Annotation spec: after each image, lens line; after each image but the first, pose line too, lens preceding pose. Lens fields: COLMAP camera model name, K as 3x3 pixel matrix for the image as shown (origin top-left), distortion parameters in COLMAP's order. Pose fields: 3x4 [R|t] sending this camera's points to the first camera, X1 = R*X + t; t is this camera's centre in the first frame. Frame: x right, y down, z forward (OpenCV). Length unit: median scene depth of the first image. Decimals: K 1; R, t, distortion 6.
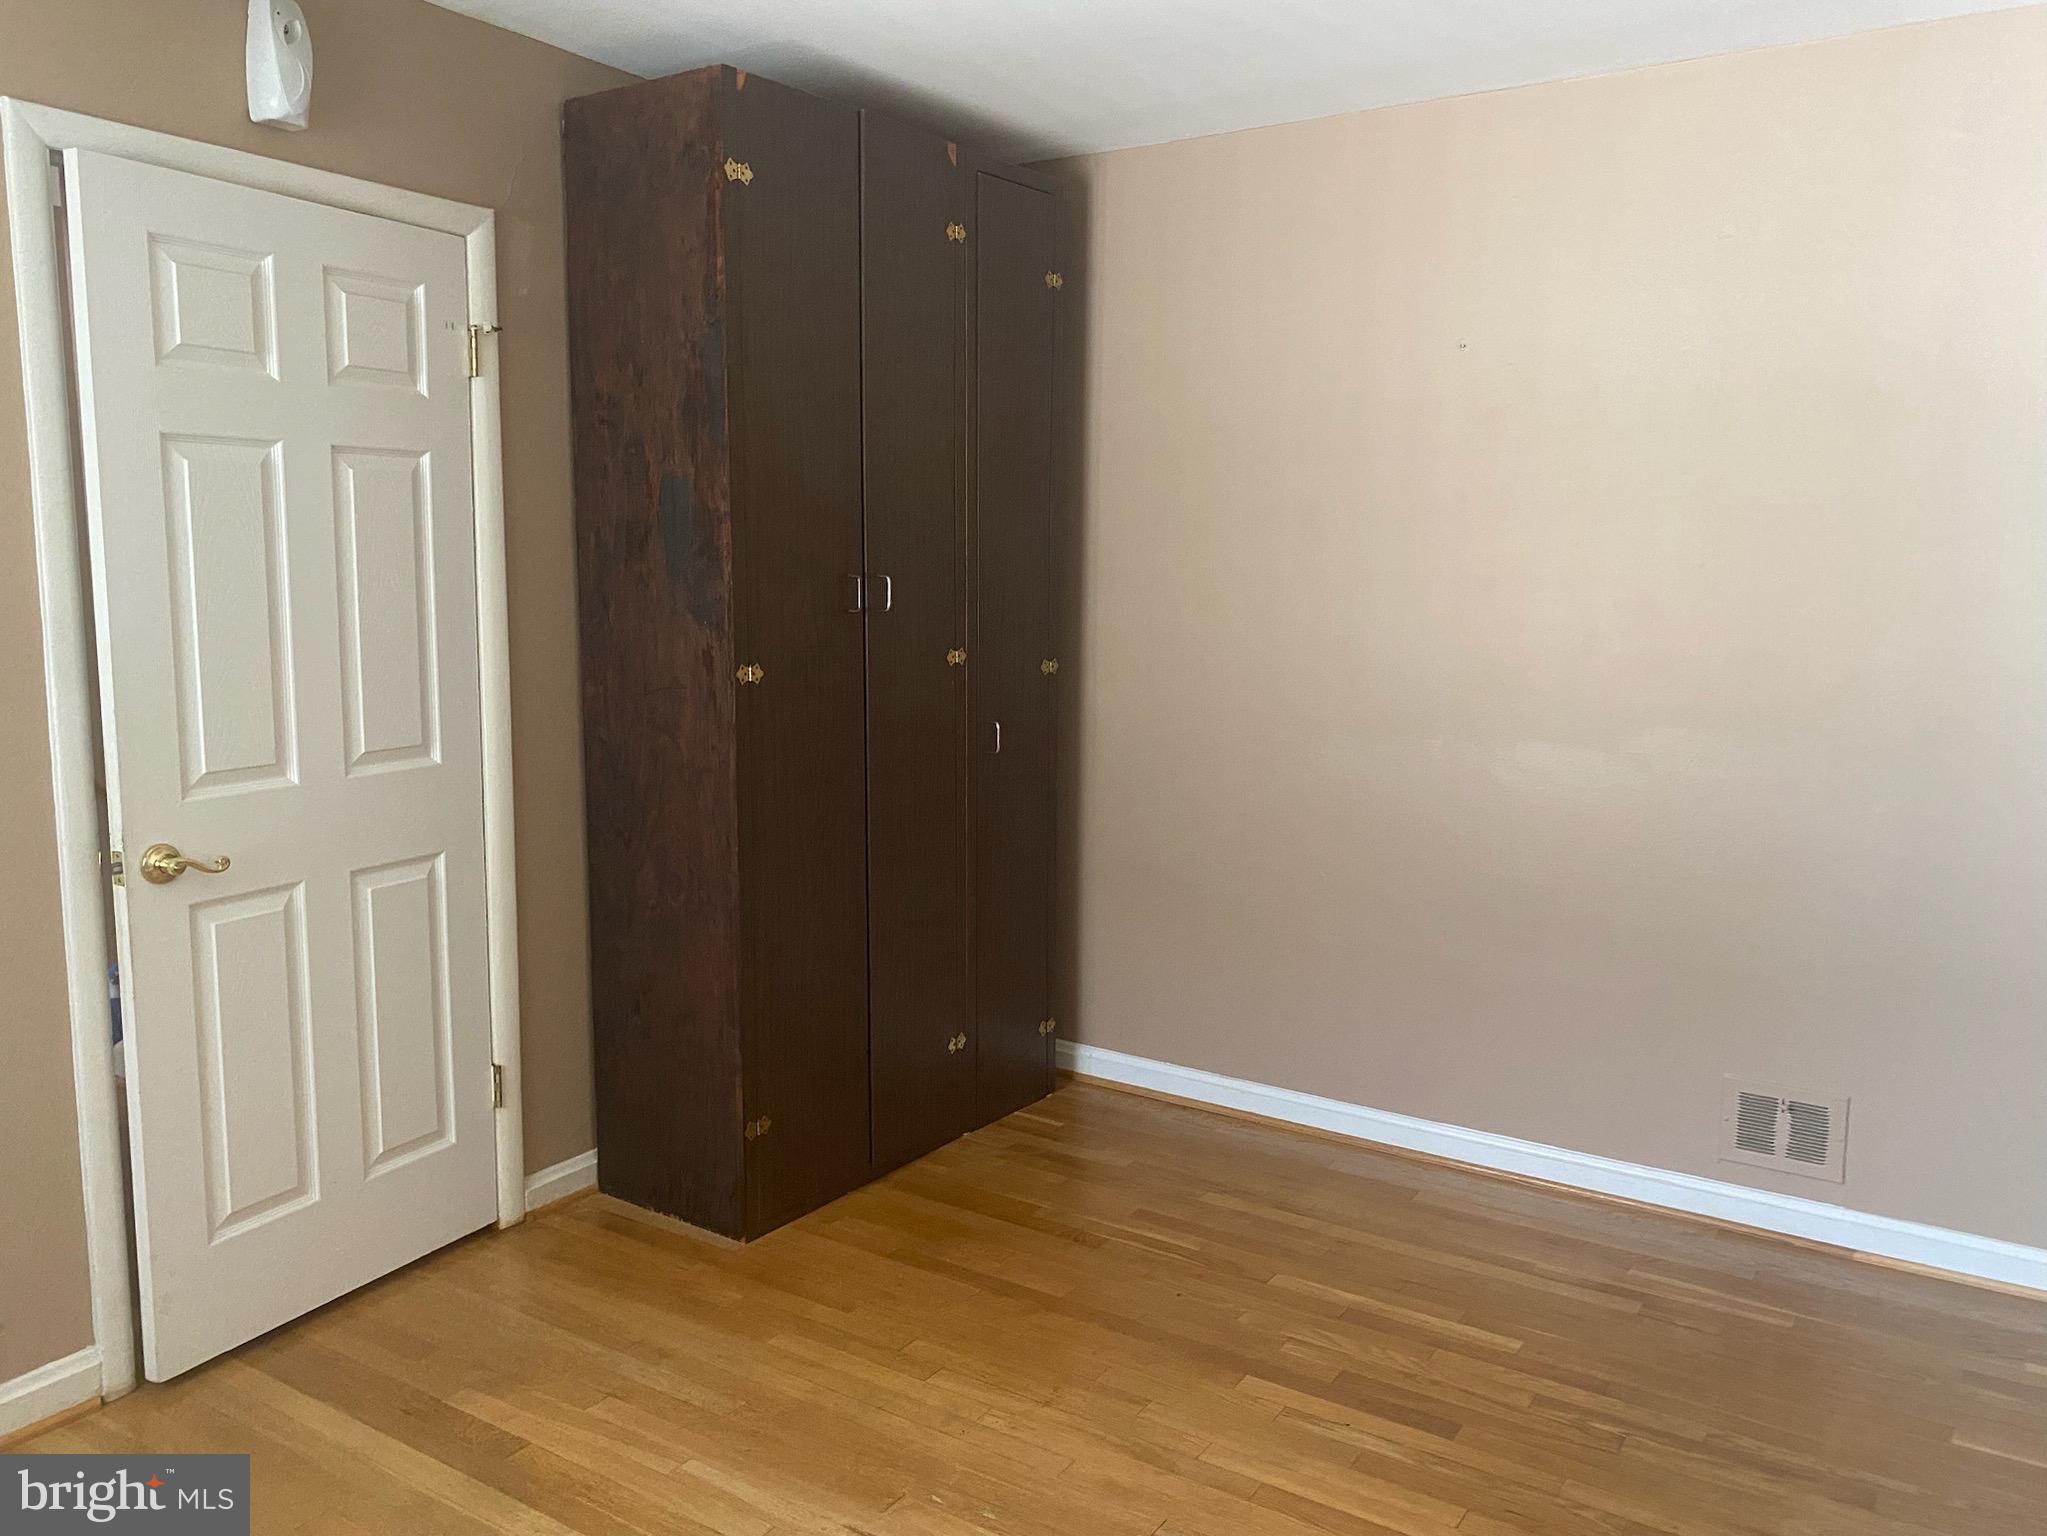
lens RADIAL K [[1551.3, 0, 1023.7], [0, 1551.3, 763.4], [0, 0, 1]] dist [-0.000321, 0.007470]
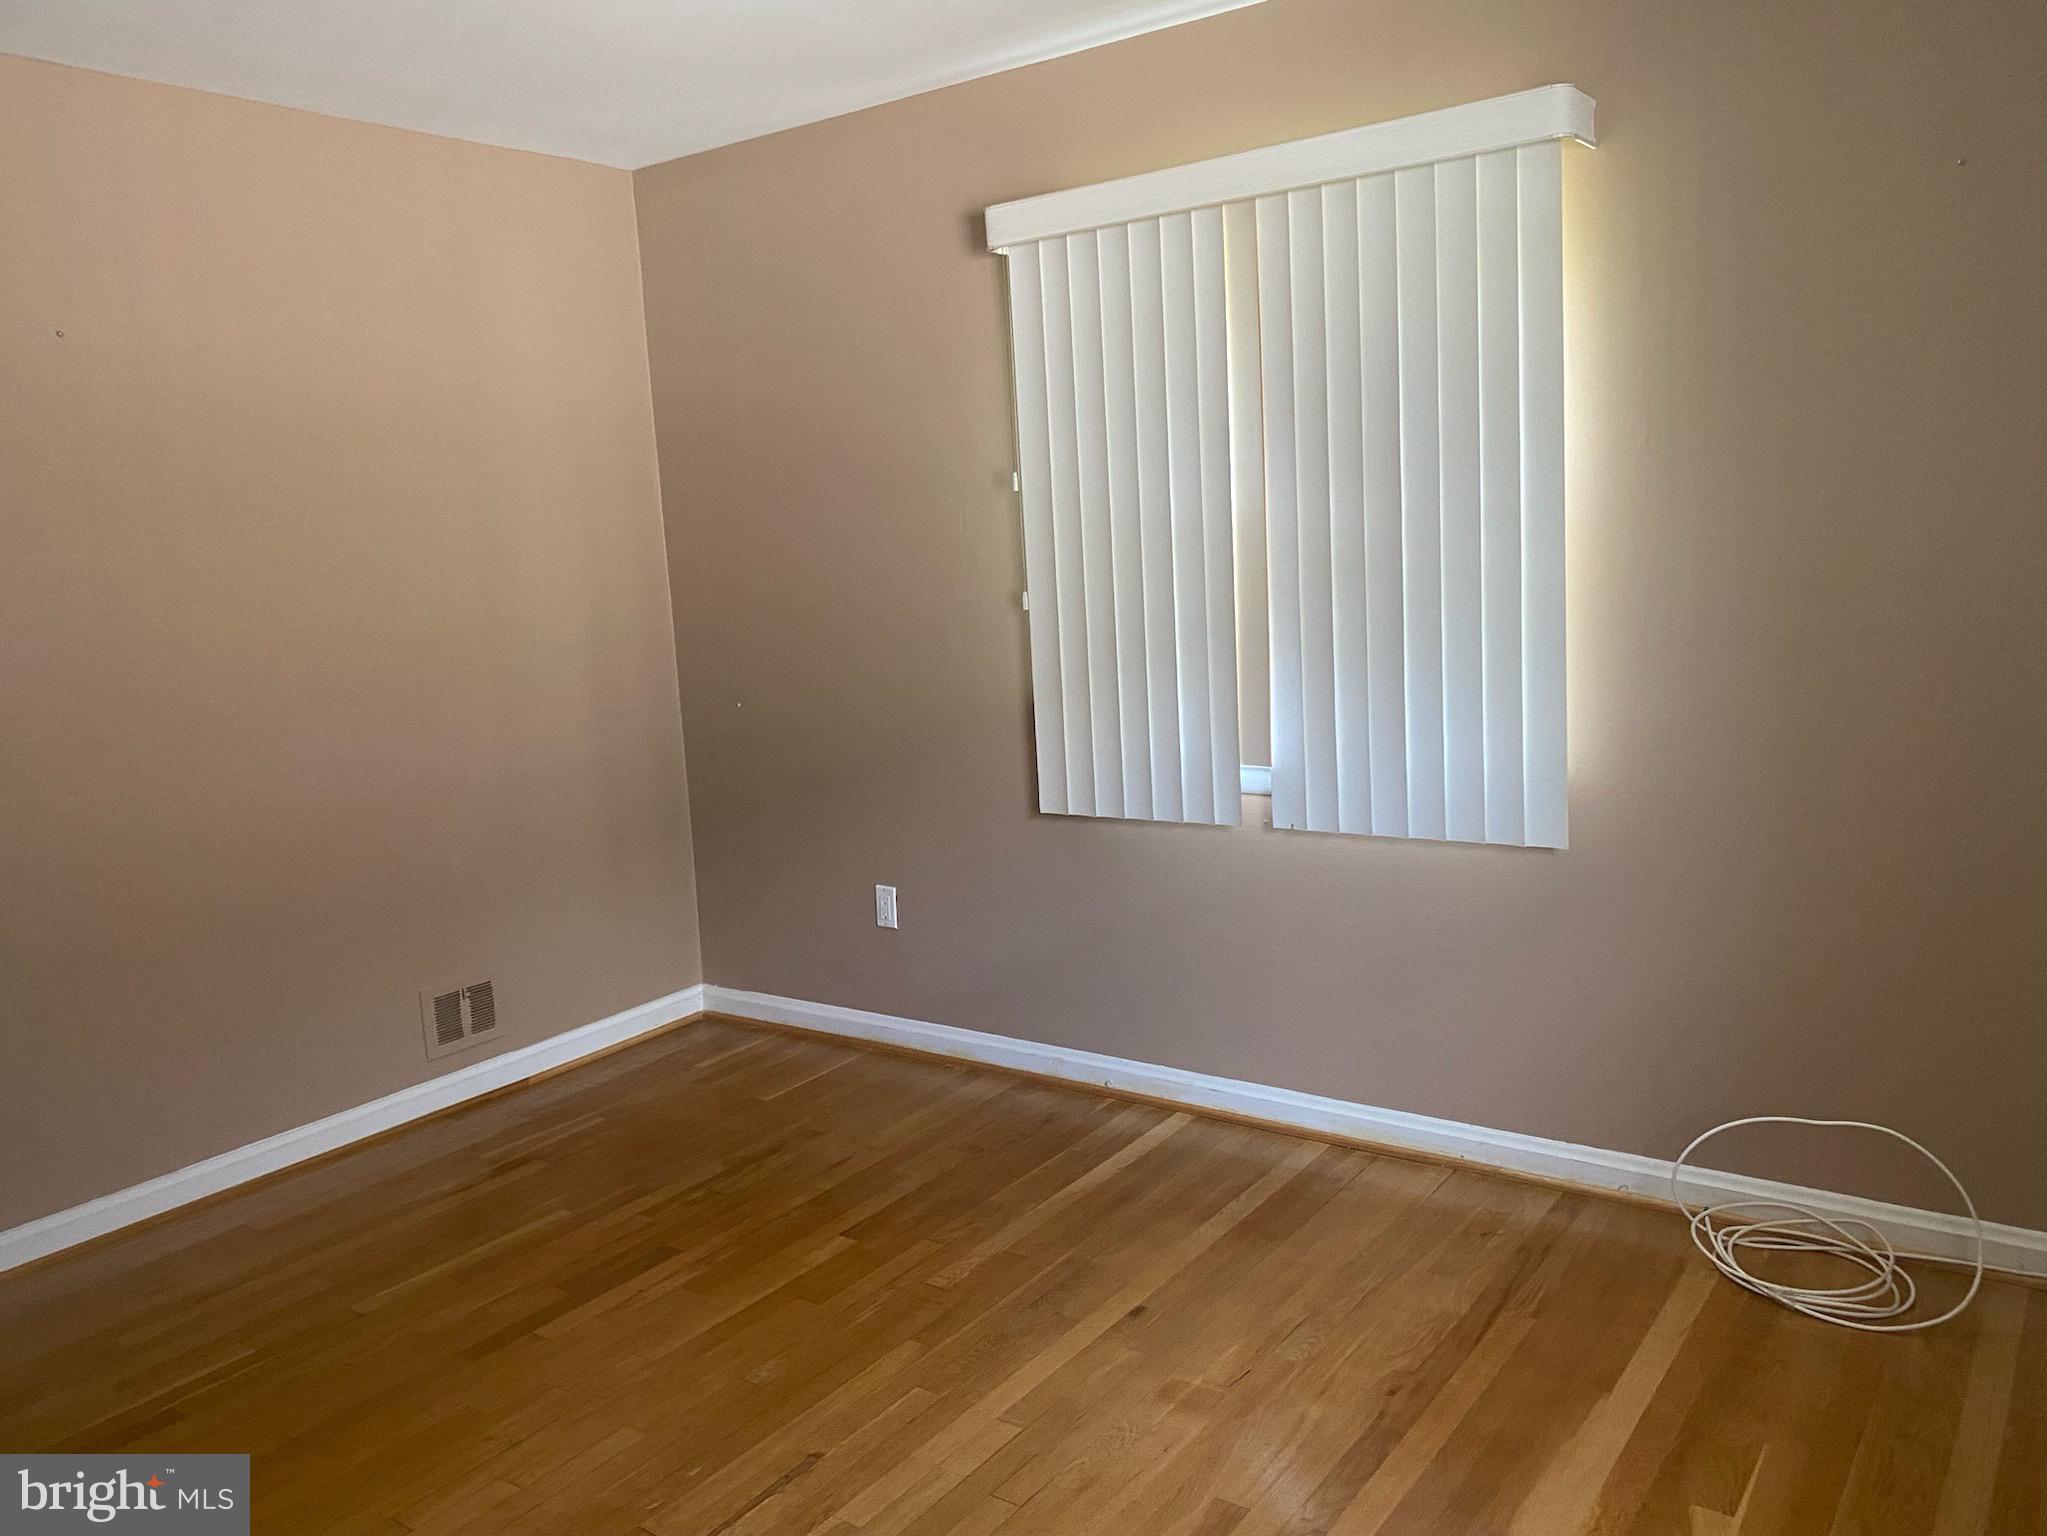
lens RADIAL K [[1551.3, 0, 1025.5], [0, 1551.3, 768.8], [0, 0, 1]] dist [-0.000321, 0.007470]
pose [[0.057548, -0.172667, 0.983298, -0.664683], [0.189013, 0.969001, 0.159094, -0.063104], [-0.980287, 0.176701, 0.088400, 0.430801]]
